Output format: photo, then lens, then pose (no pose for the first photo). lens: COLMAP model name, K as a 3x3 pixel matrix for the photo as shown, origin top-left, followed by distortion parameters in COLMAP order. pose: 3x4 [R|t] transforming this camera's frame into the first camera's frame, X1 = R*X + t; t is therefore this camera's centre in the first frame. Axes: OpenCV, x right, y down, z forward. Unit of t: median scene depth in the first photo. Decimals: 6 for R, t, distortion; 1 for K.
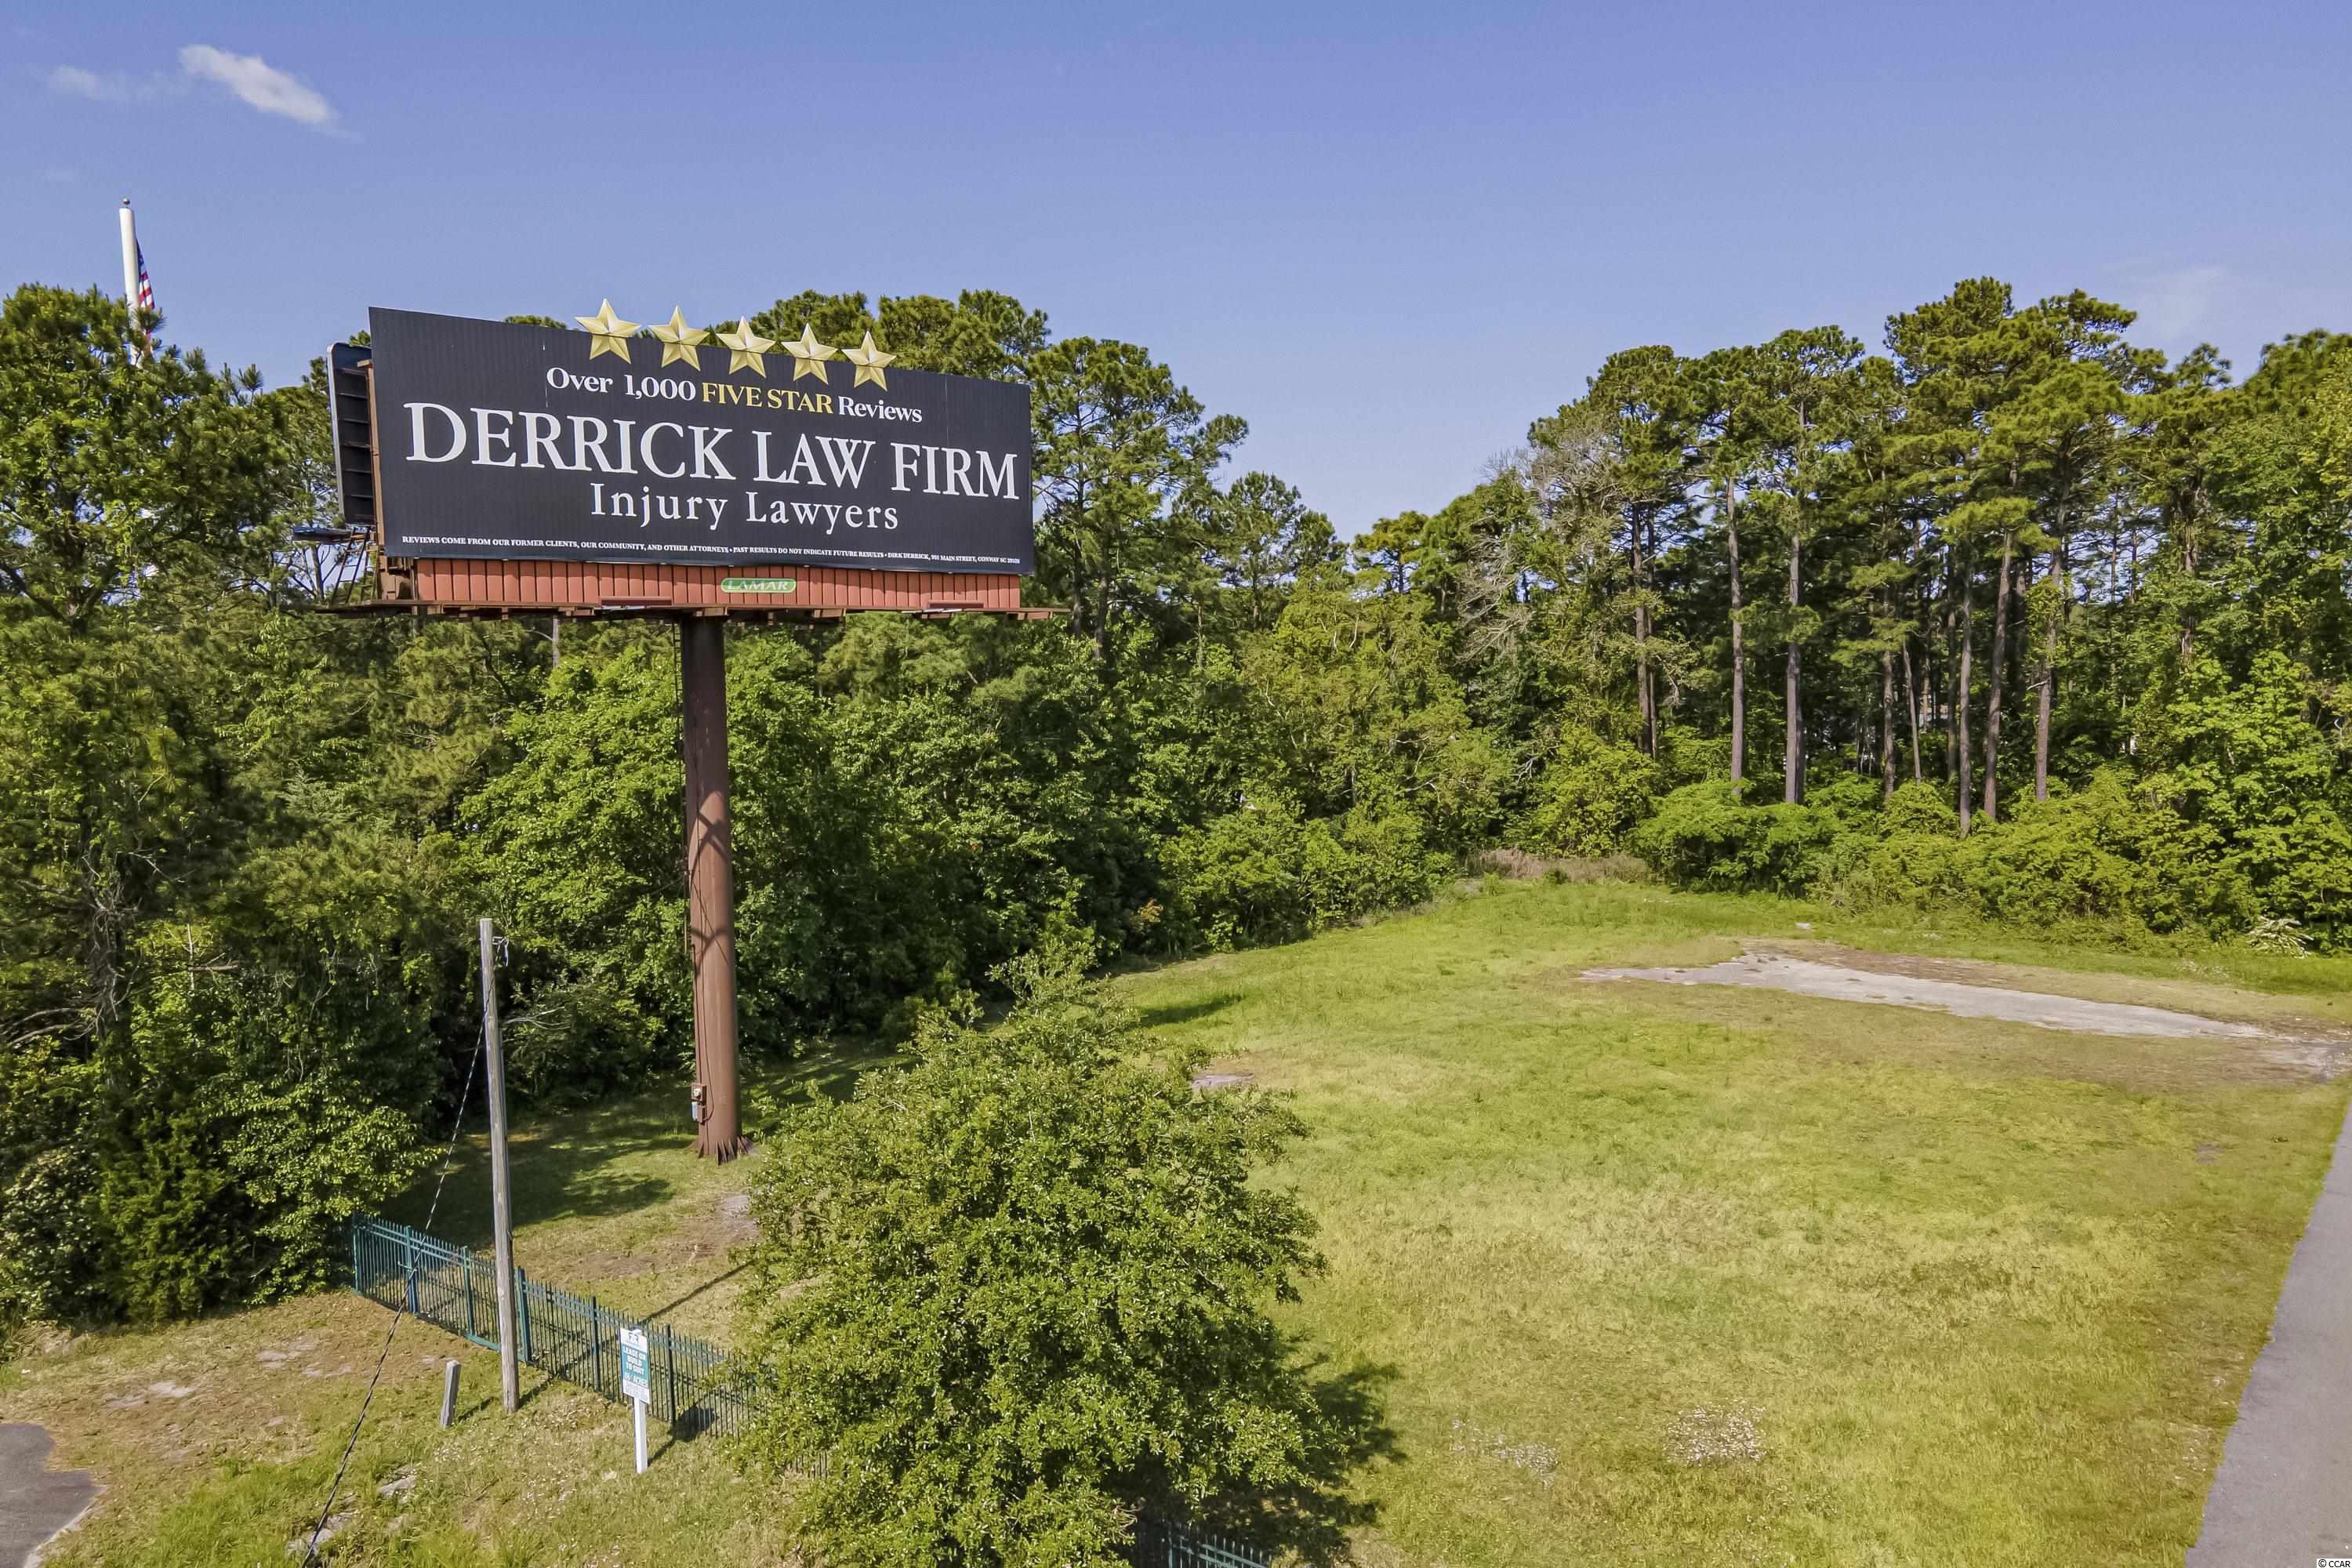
lens RADIAL K [[1717.6, 0, 1176.0], [0, 1717.6, 784.0], [0, 0, 1]] dist [0.028644, 0.002358]
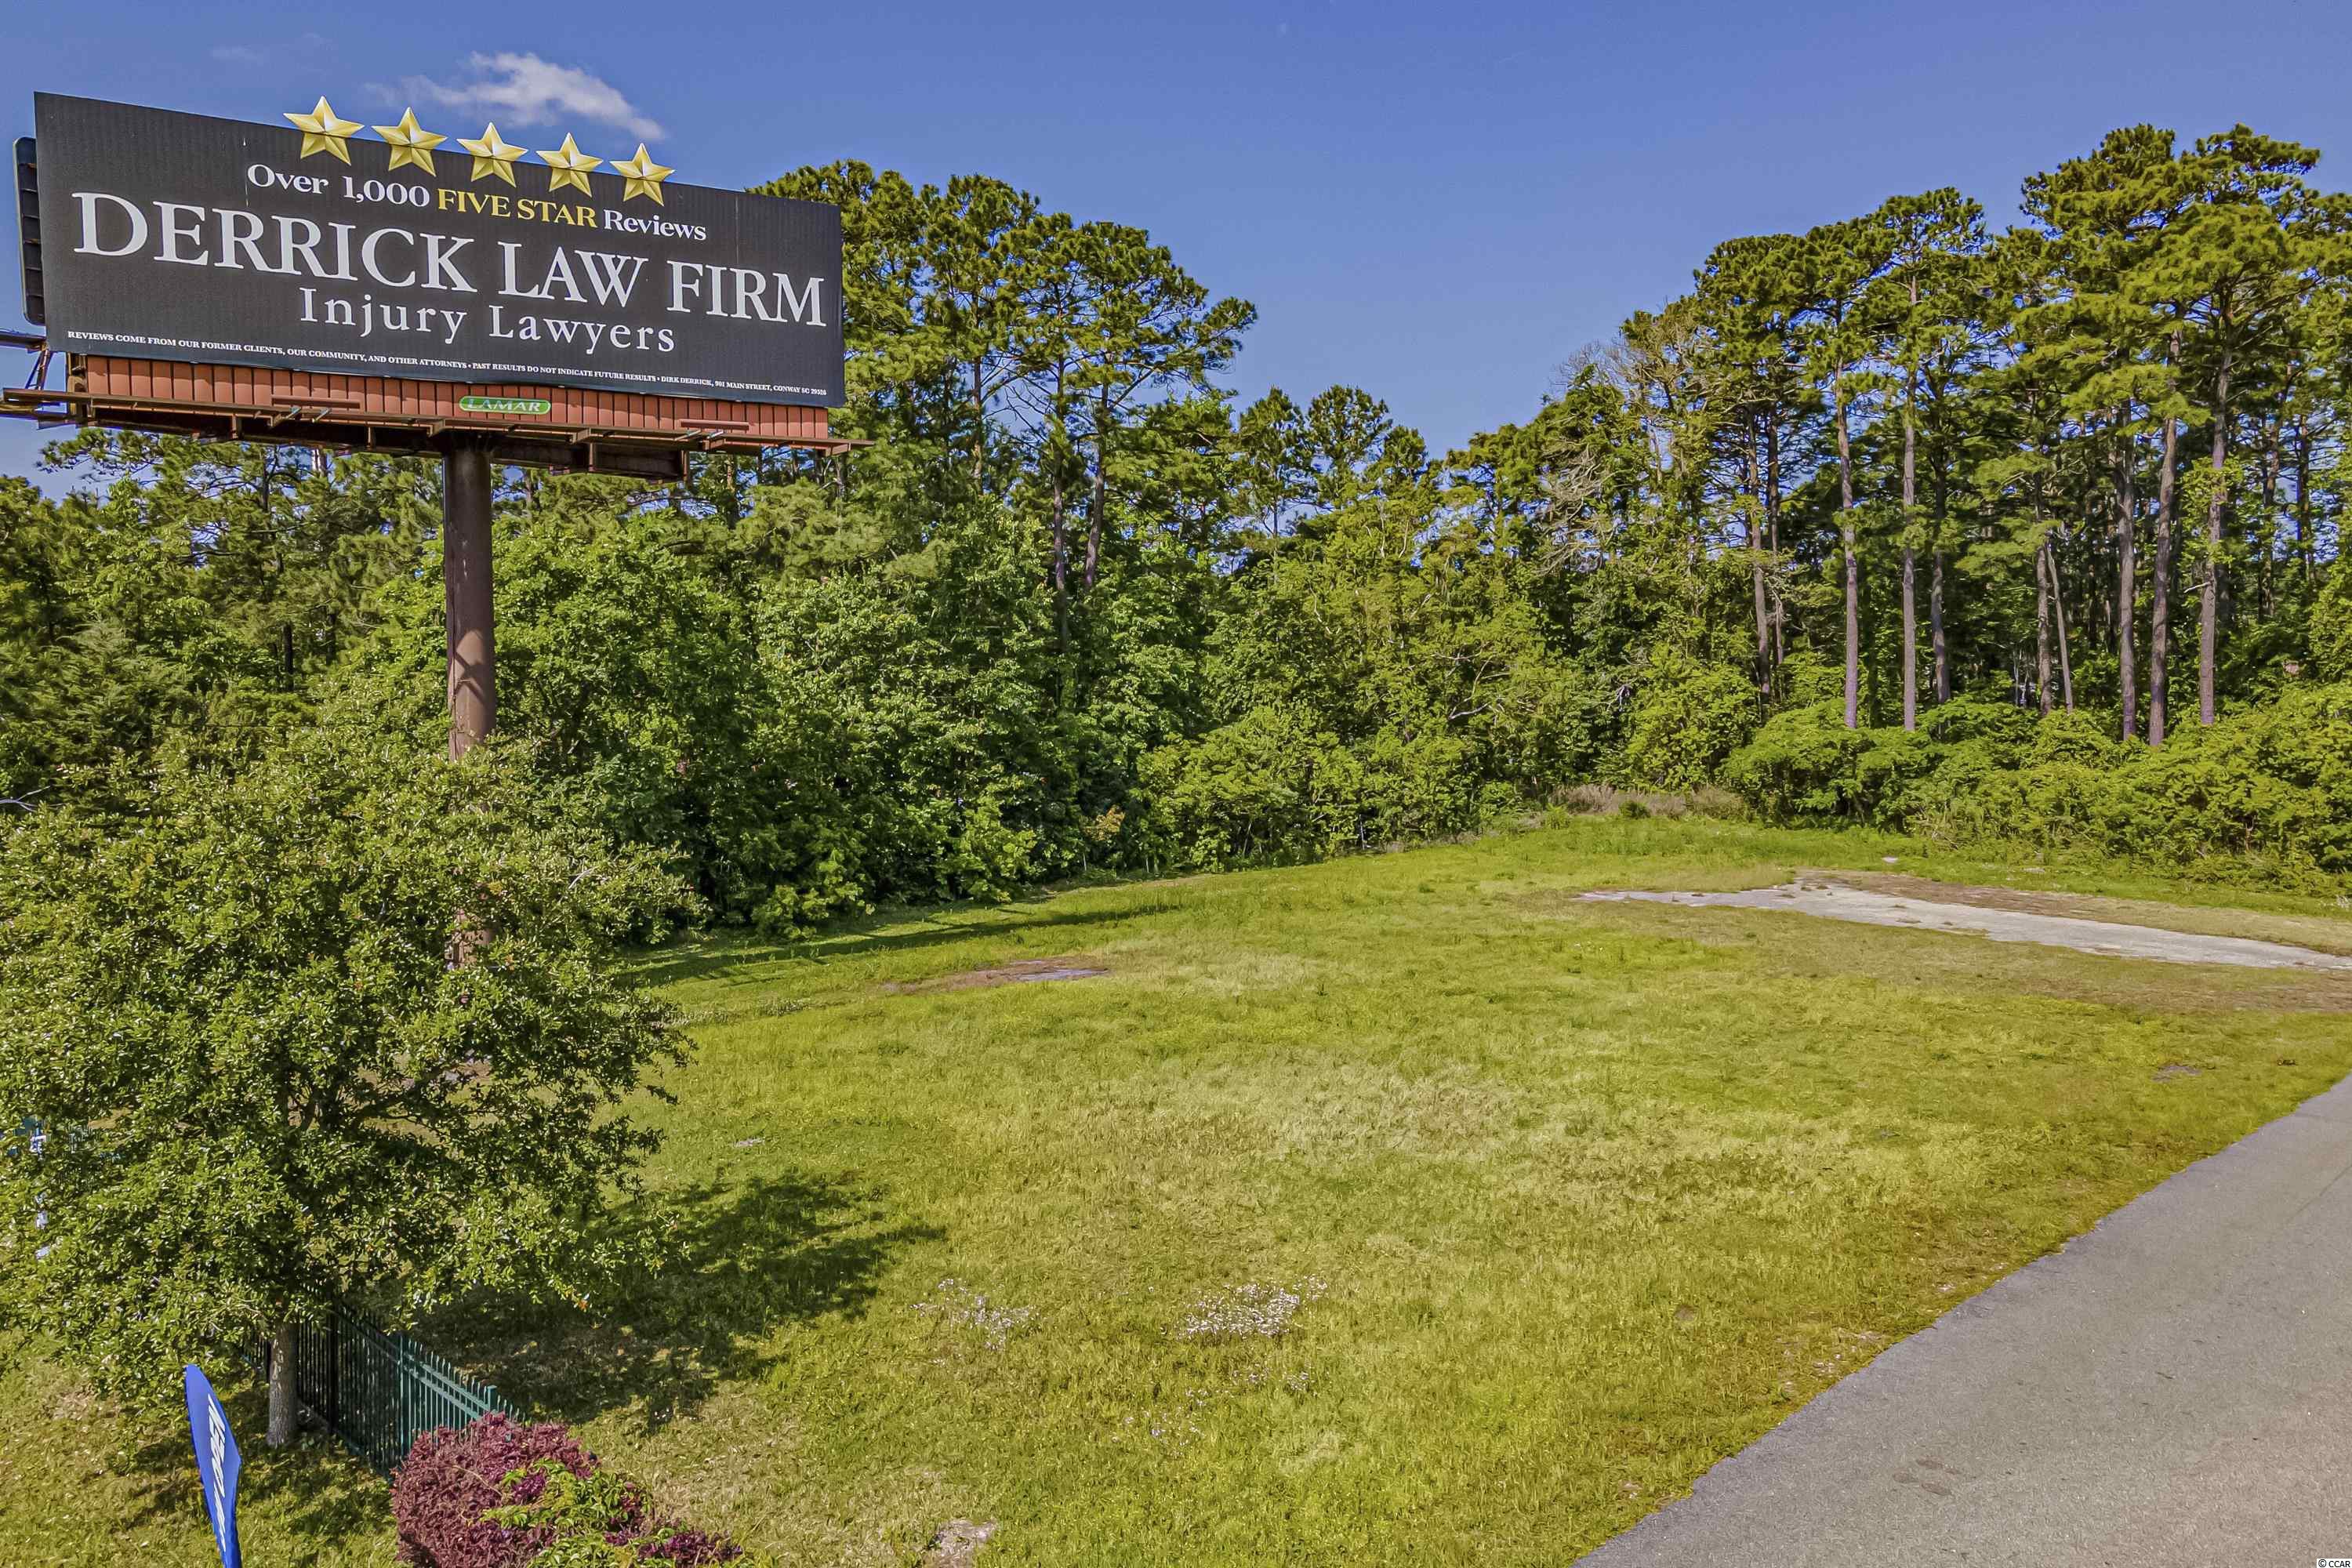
lens RADIAL K [[1774.8, 0, 1175.6], [0, 1774.8, 683.1], [0, 0, 1]] dist [-0.004894, 0.134667]
pose [[0.987727, 0.002759, -0.156165, 0.179813], [-0.011461, 0.998429, -0.054849, 0.056574], [0.155768, 0.055966, 0.986207, 0.068694]]
